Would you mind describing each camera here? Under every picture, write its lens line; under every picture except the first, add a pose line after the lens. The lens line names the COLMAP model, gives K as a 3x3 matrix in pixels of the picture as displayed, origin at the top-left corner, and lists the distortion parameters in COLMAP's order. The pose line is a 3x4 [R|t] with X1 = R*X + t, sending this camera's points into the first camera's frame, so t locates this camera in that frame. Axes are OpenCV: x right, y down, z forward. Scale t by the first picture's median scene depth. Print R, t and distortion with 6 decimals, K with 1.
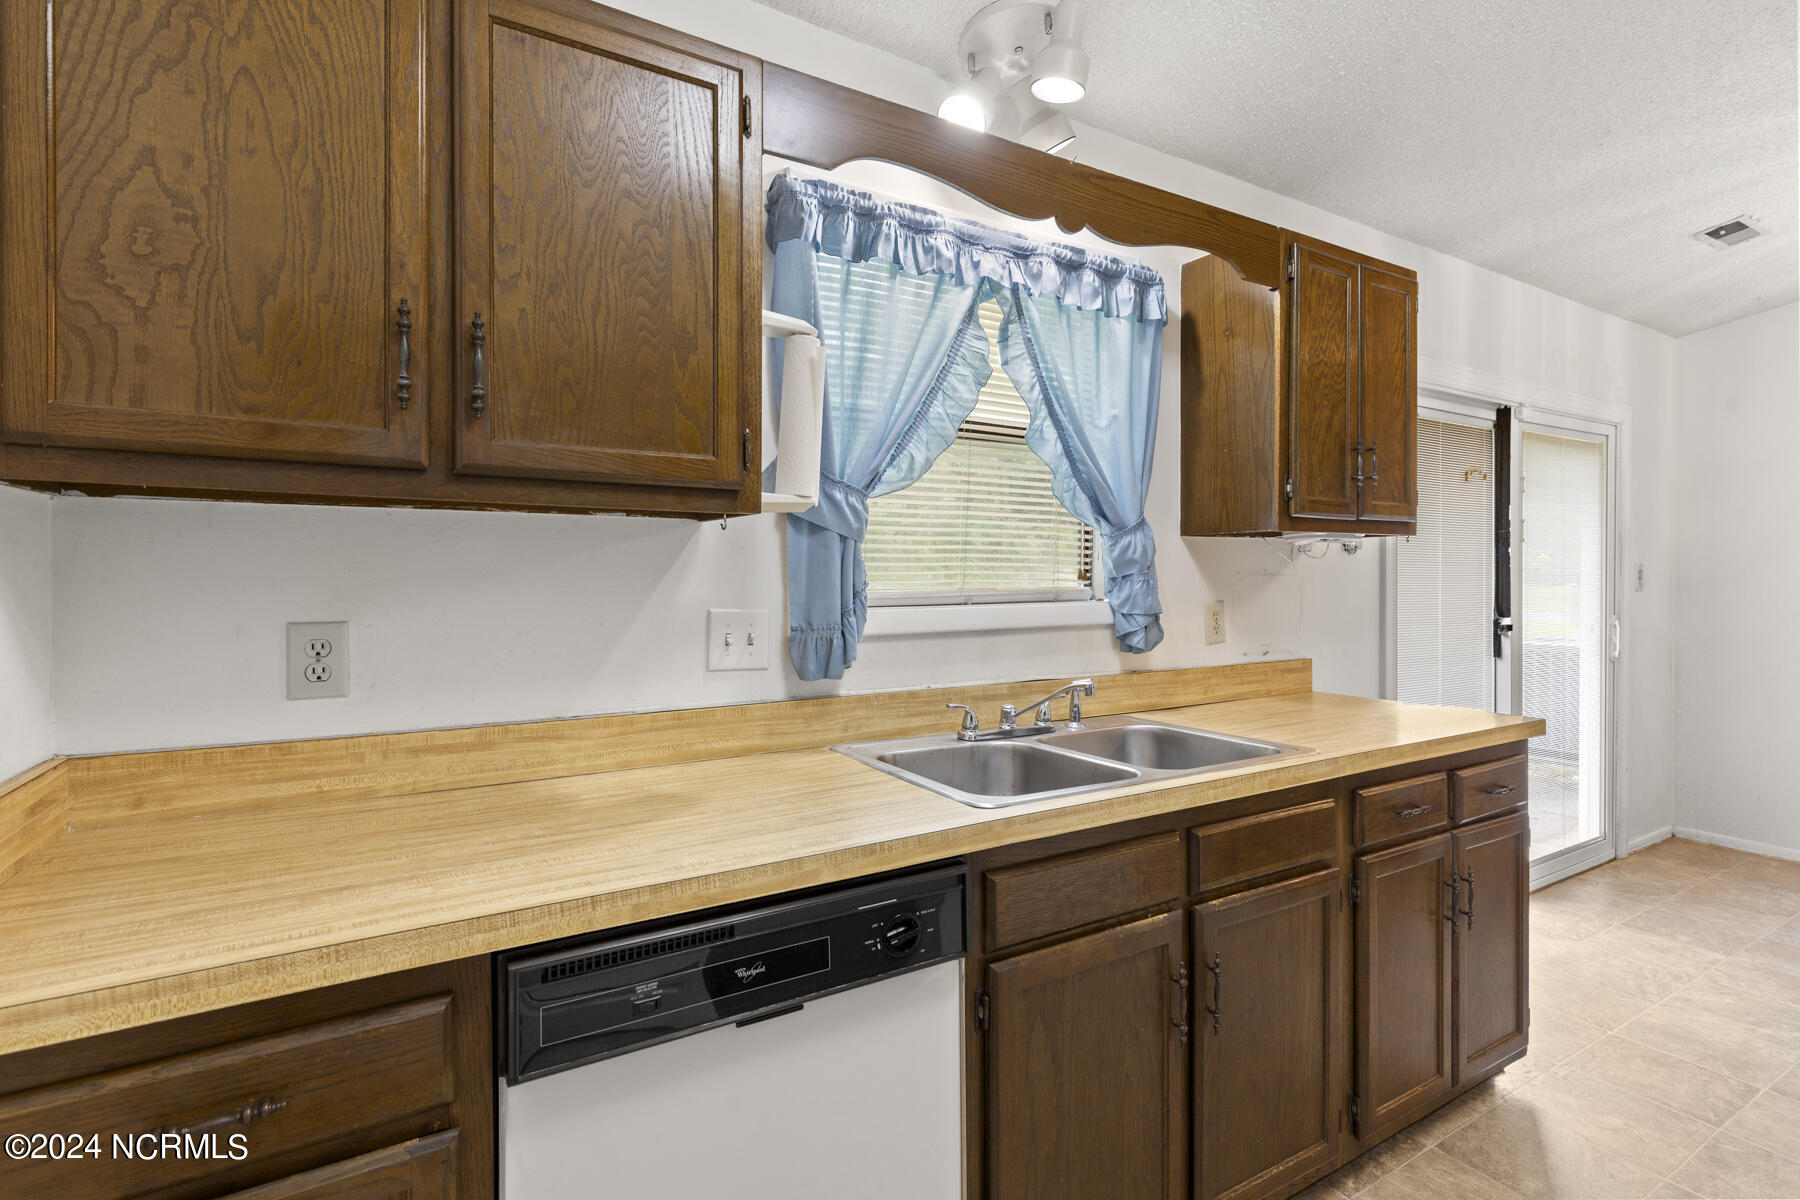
lens RADIAL K [[823.0, 0, 898.6], [0, 823.0, 579.0], [0, 0, 1]] dist [0.000030, -0.000157]
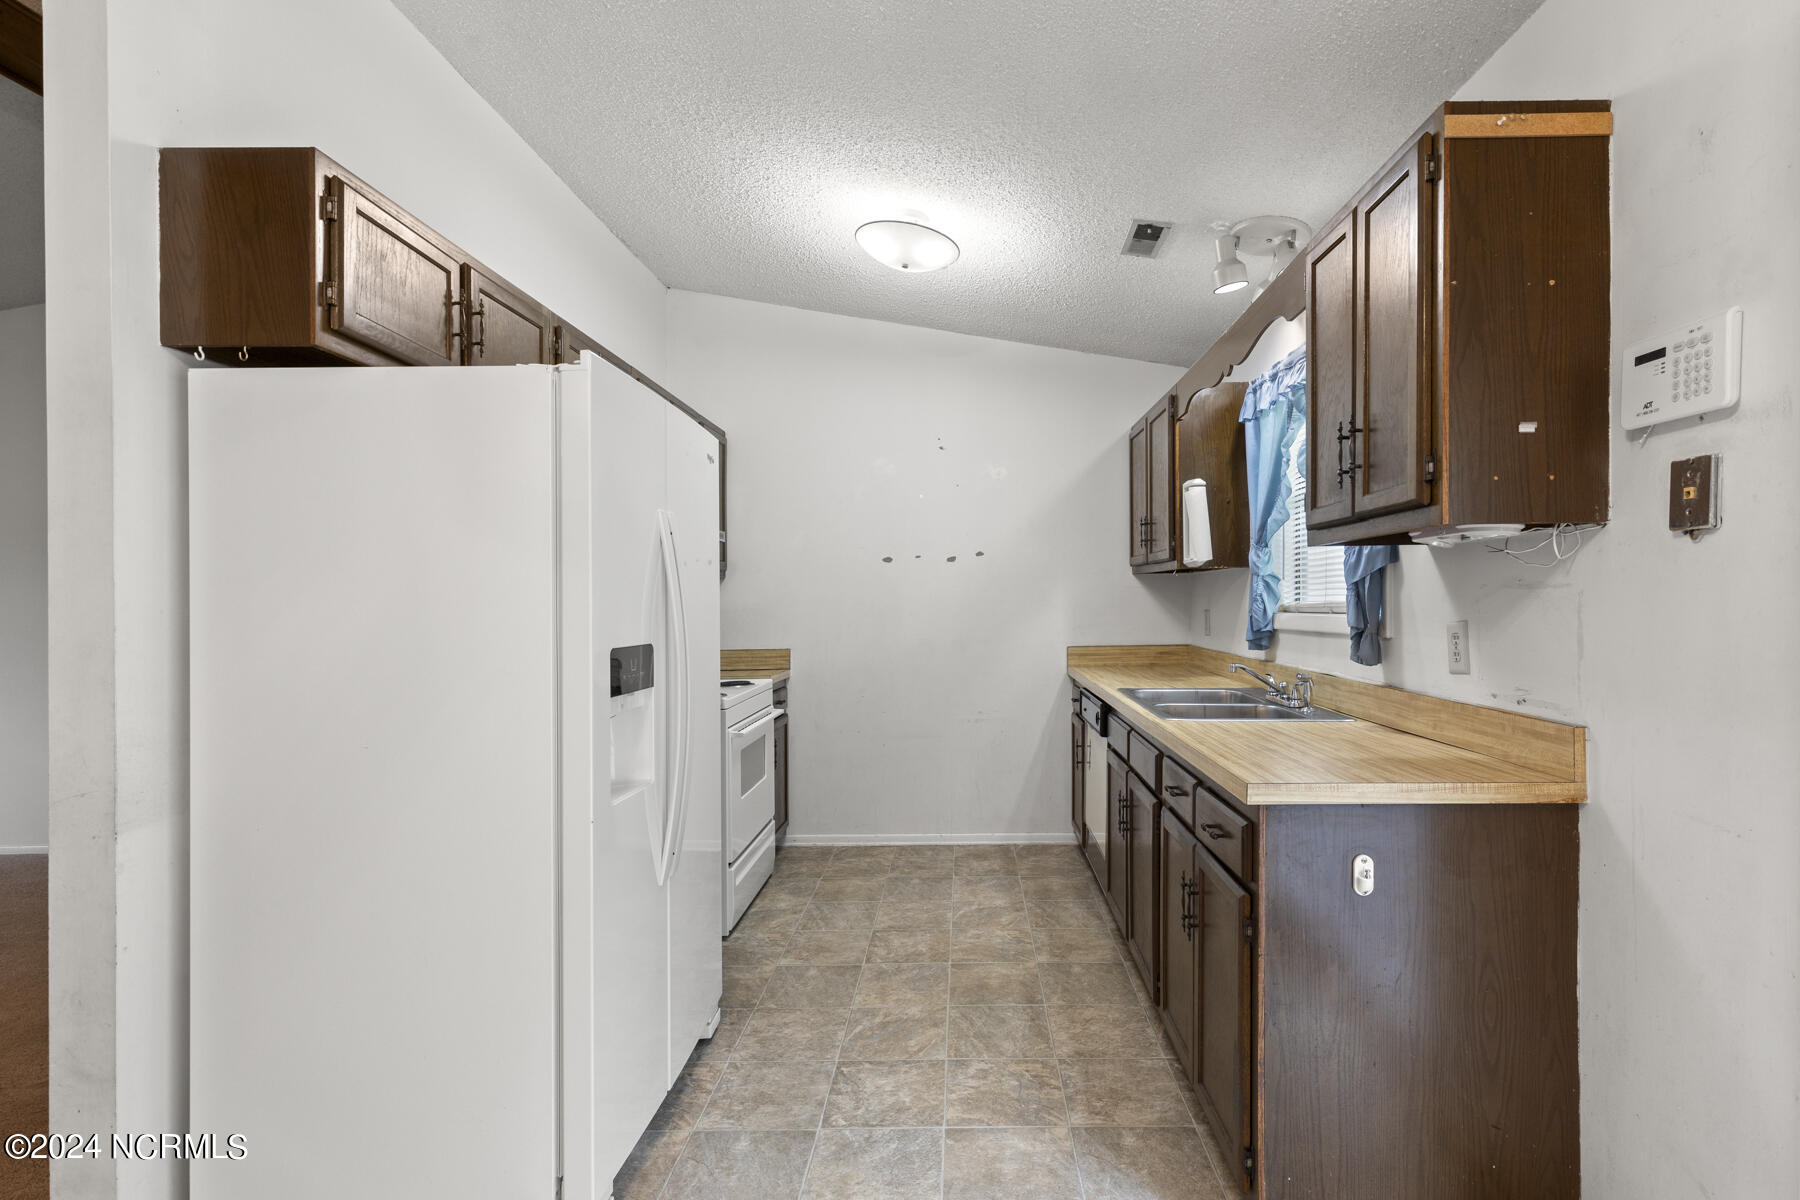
lens RADIAL K [[834.0, 0, 919.3], [0, 834.0, 600.9], [0, 0, 1]] dist [0.000474, 0.000150]
pose [[-0.541794, 0.008609, -0.840468, 1.514102], [0.011555, 0.999929, 0.002794, -0.000900], [0.840432, -0.008198, -0.541855, 1.118584]]
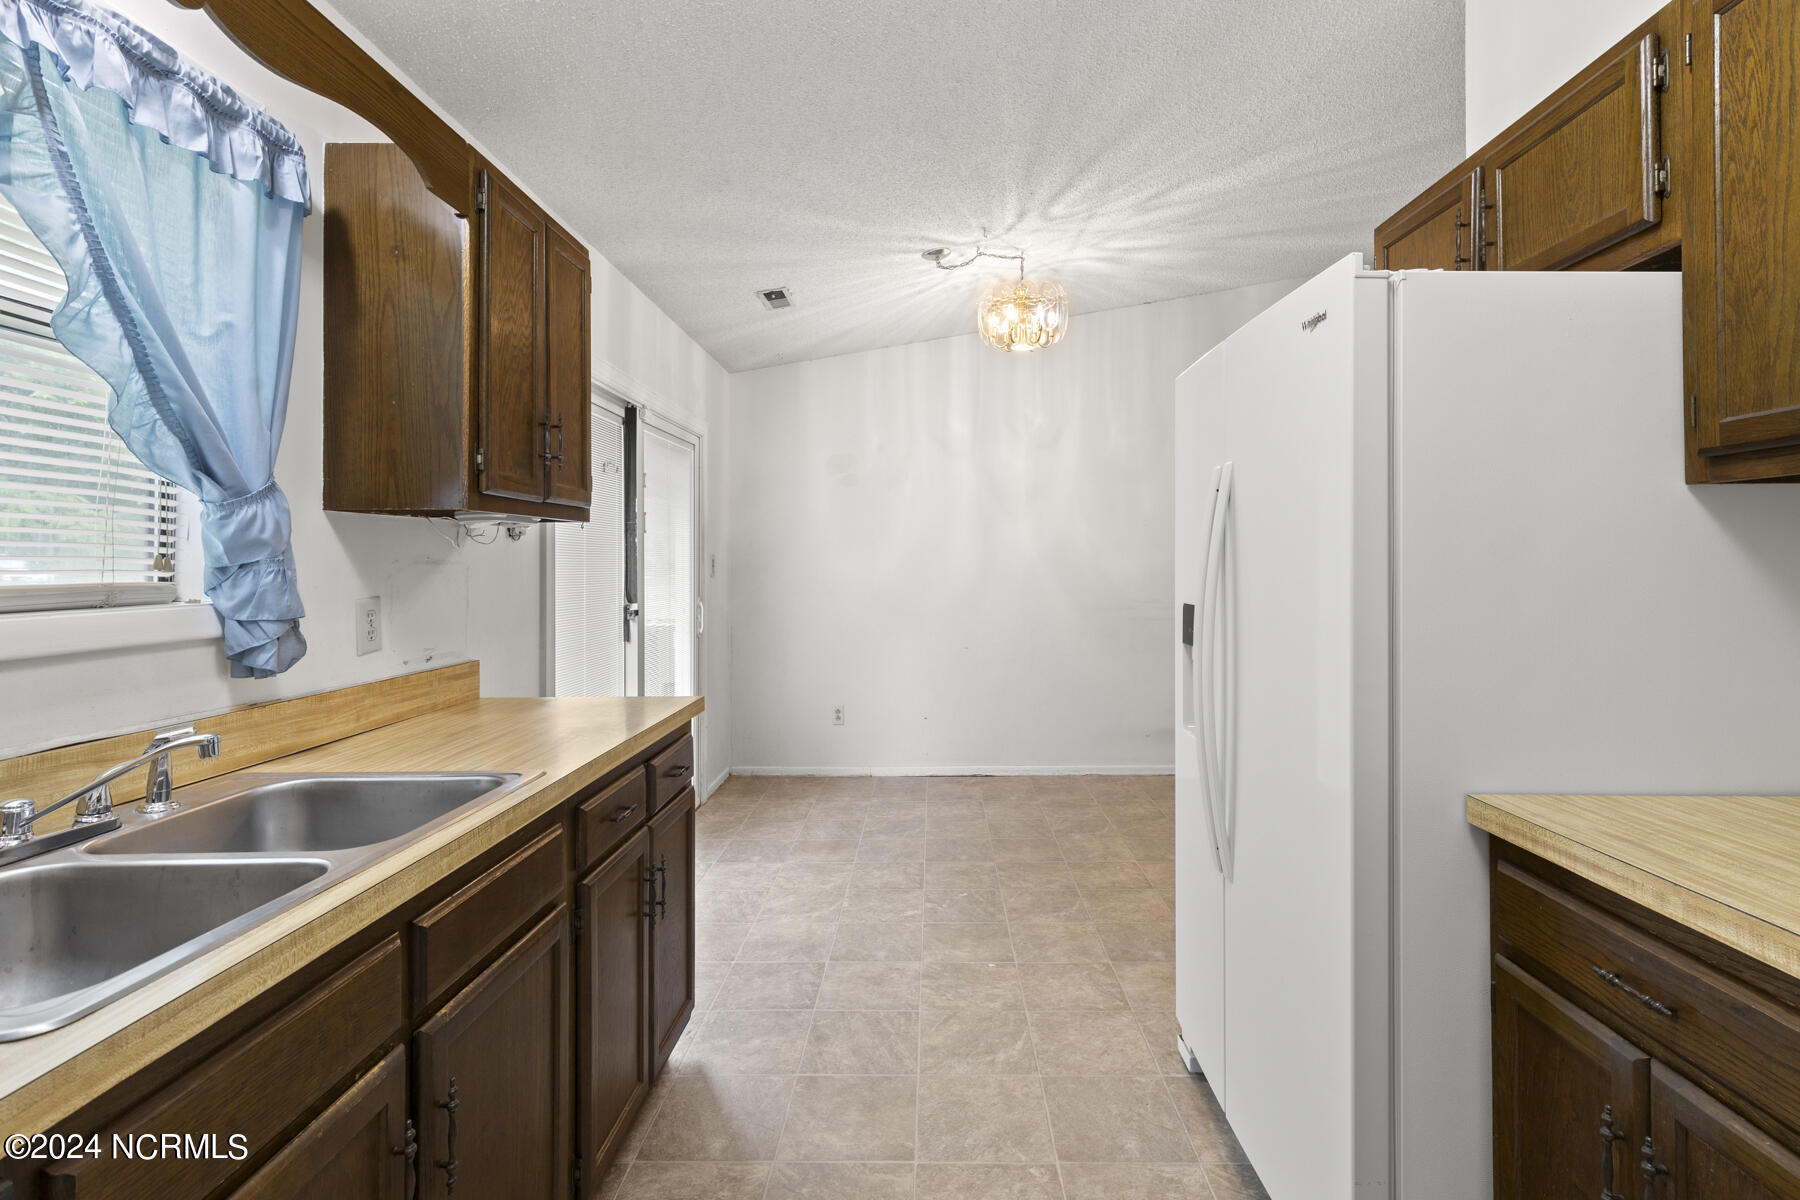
lens RADIAL K [[861.9, 0, 901.7], [0, 861.9, 554.7], [0, 0, 1]] dist [0.002511, -0.000383]
pose [[0.530758, 0.008904, 0.847477, -0.037422], [0.004197, 0.999905, -0.013134, -0.000217], [-0.847513, 0.010528, 0.530670, 0.170775]]
